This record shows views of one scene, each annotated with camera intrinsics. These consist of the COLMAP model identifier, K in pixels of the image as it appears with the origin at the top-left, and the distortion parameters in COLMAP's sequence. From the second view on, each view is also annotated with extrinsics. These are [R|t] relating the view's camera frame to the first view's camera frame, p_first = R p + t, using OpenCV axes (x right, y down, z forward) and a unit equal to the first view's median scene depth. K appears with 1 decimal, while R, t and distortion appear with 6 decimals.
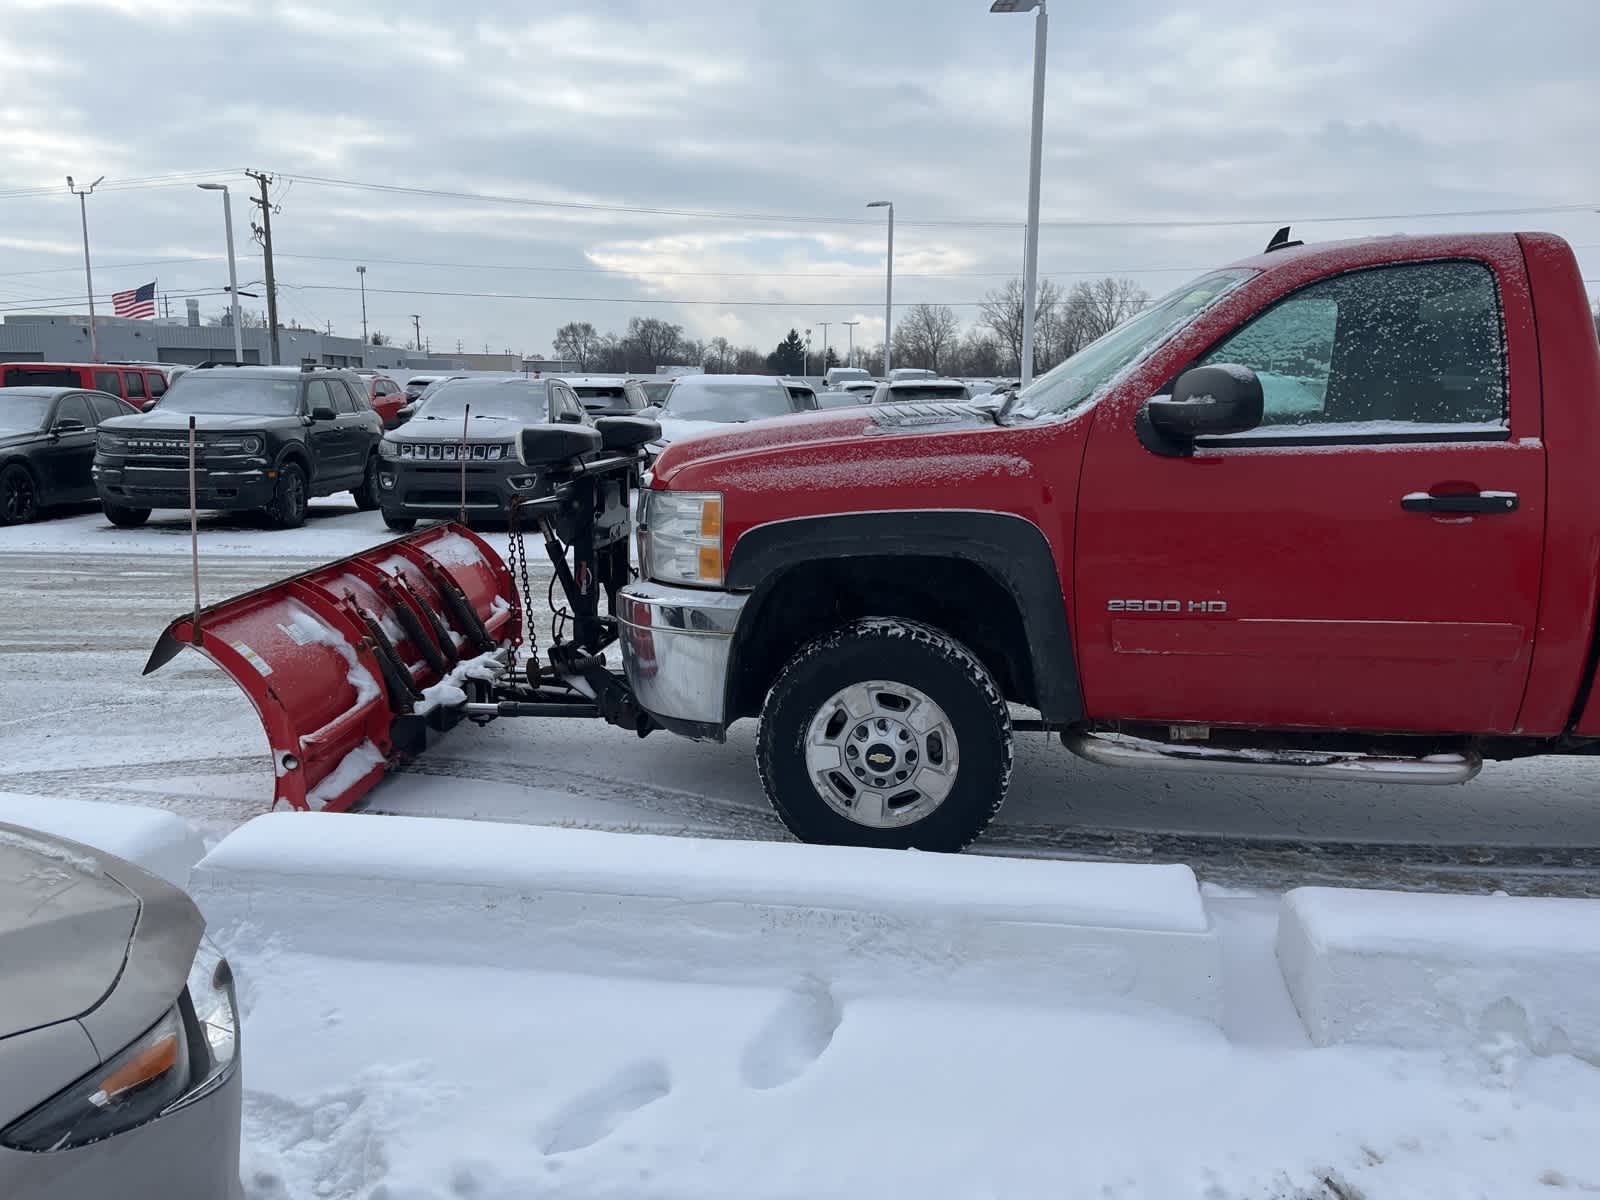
lens RADIAL K [[1185.1, 0, 794.6], [0, 1185.1, 610.6], [0, 0, 1]] dist [0.067192, -0.084316]
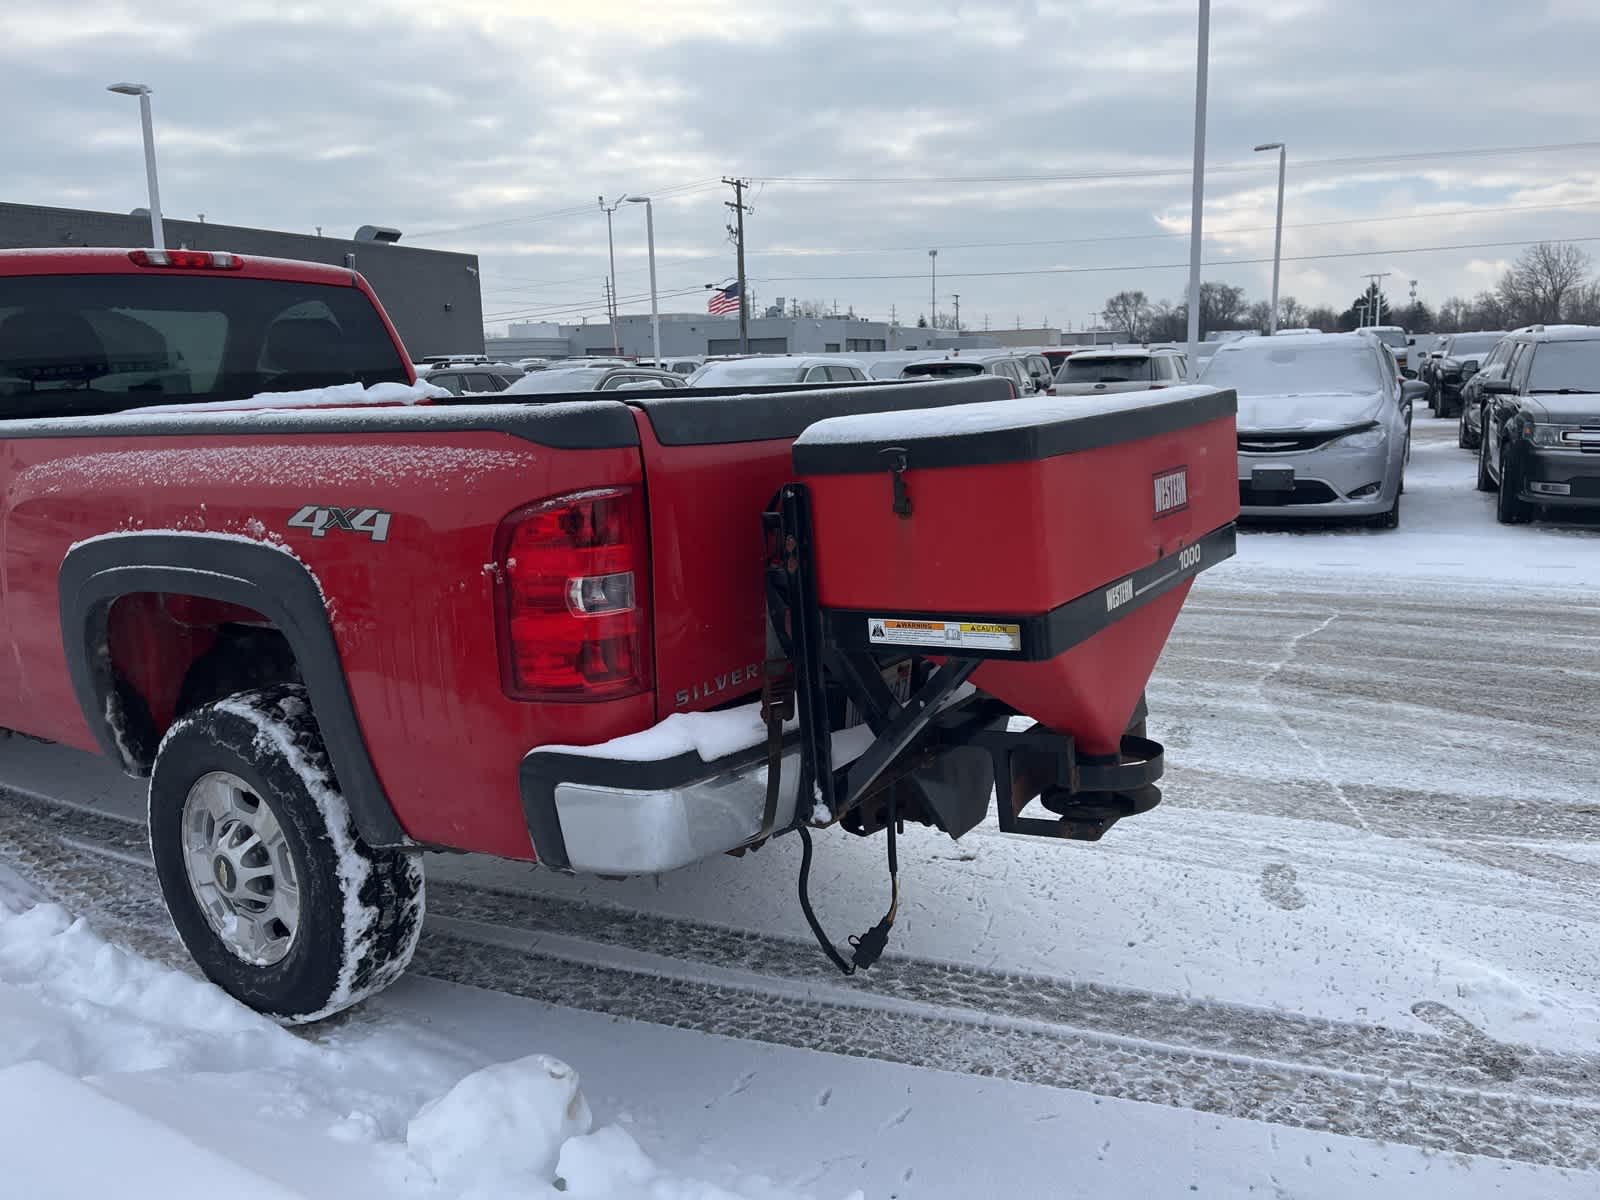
lens RADIAL K [[1185.1, 0, 794.6], [0, 1185.1, 610.6], [0, 0, 1]] dist [0.067192, -0.084316]
pose [[0.904474, 0.055405, -0.422914, 1.684394], [-0.046294, 0.998422, 0.031794, -0.060445], [0.424008, -0.009179, 0.905612, 0.329526]]
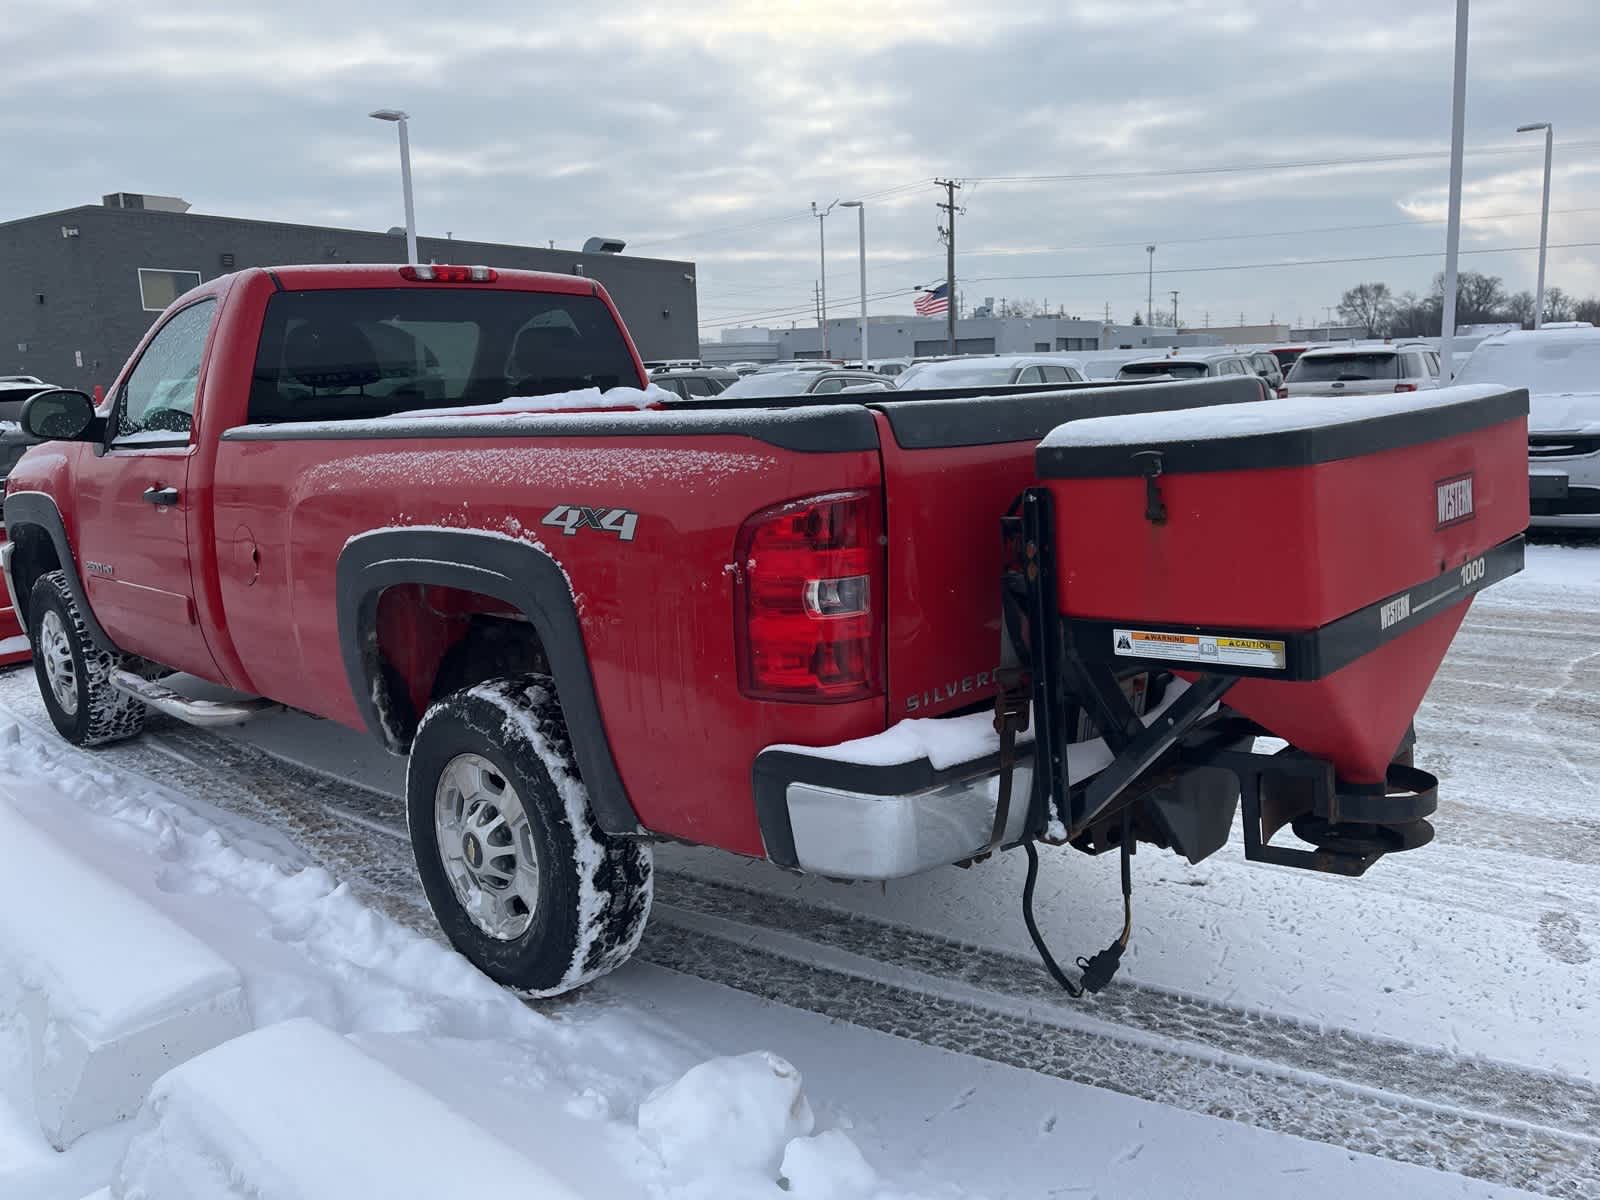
lens RADIAL K [[1183.7, 0, 788.9], [0, 1183.7, 603.9], [0, 0, 1]] dist [0.060266, -0.068146]
pose [[0.817056, 0.075411, -0.571606, 1.664201], [-0.067515, 0.997103, 0.035040, -0.060842], [0.572592, 0.009963, 0.819780, 0.326681]]
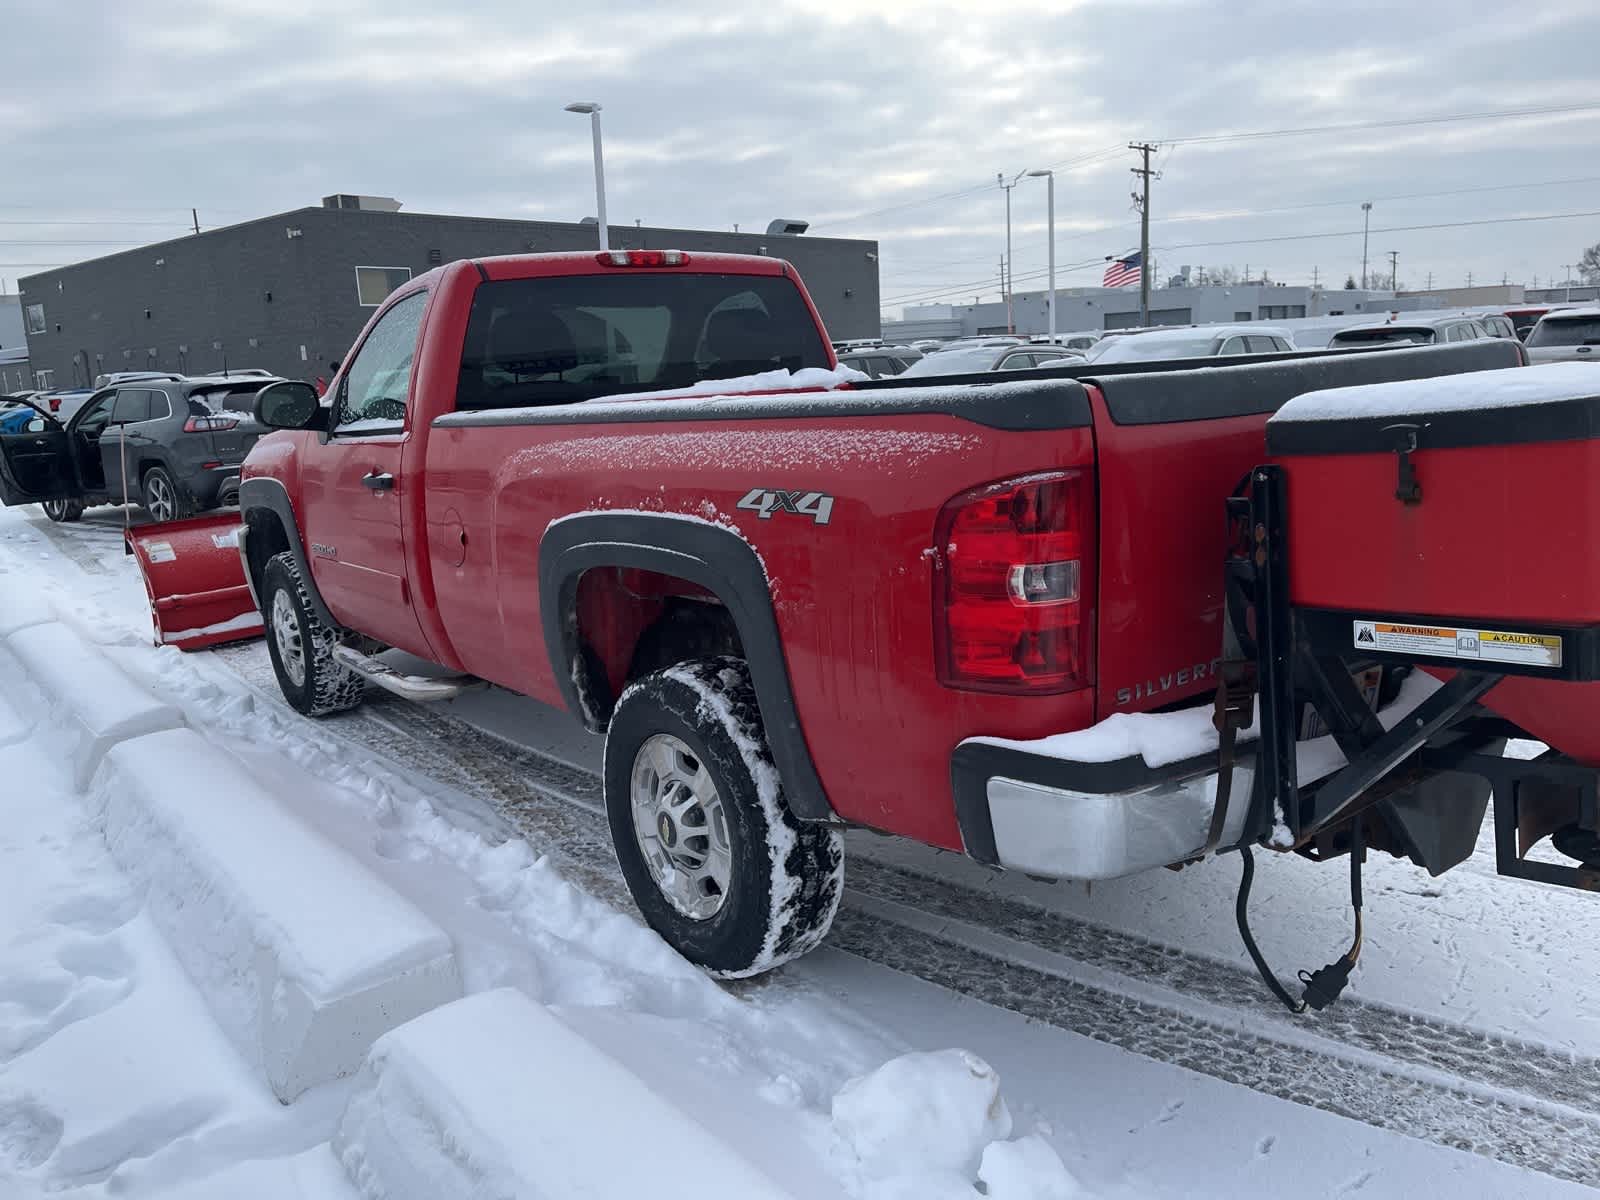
lens RADIAL K [[1185.1, 0, 794.6], [0, 1185.1, 610.6], [0, 0, 1]] dist [0.067192, -0.084316]
pose [[0.725039, 0.095005, -0.682124, 1.646710], [-0.067938, 0.995475, 0.066436, -0.061752], [0.685349, -0.001827, 0.728212, 0.332777]]
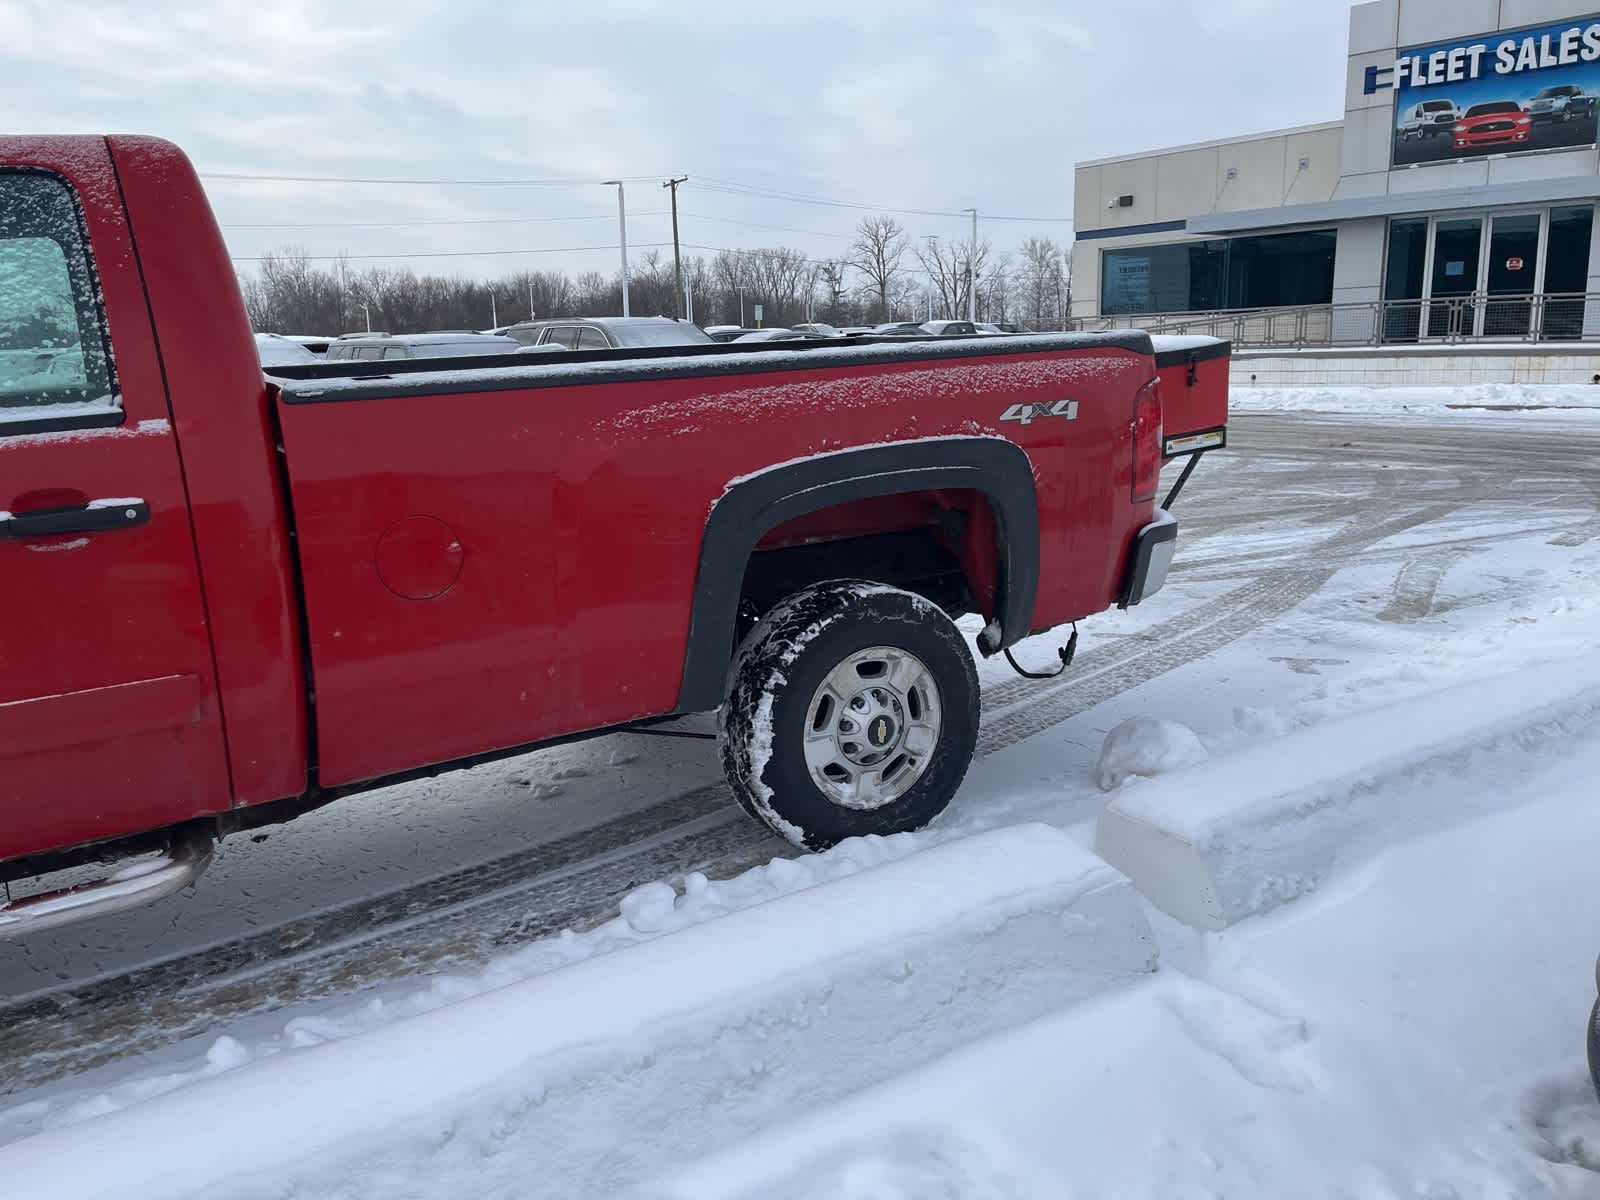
lens RADIAL K [[1197.3, 0, 761.8], [0, 1197.3, 612.1], [0, 0, 1]] dist [0.068904, -0.107751]
pose [[0.778196, -0.169502, 0.604715, 0.402641], [0.152178, 0.985087, 0.080284, -0.029750], [-0.609305, 0.029548, 0.792385, 0.185346]]
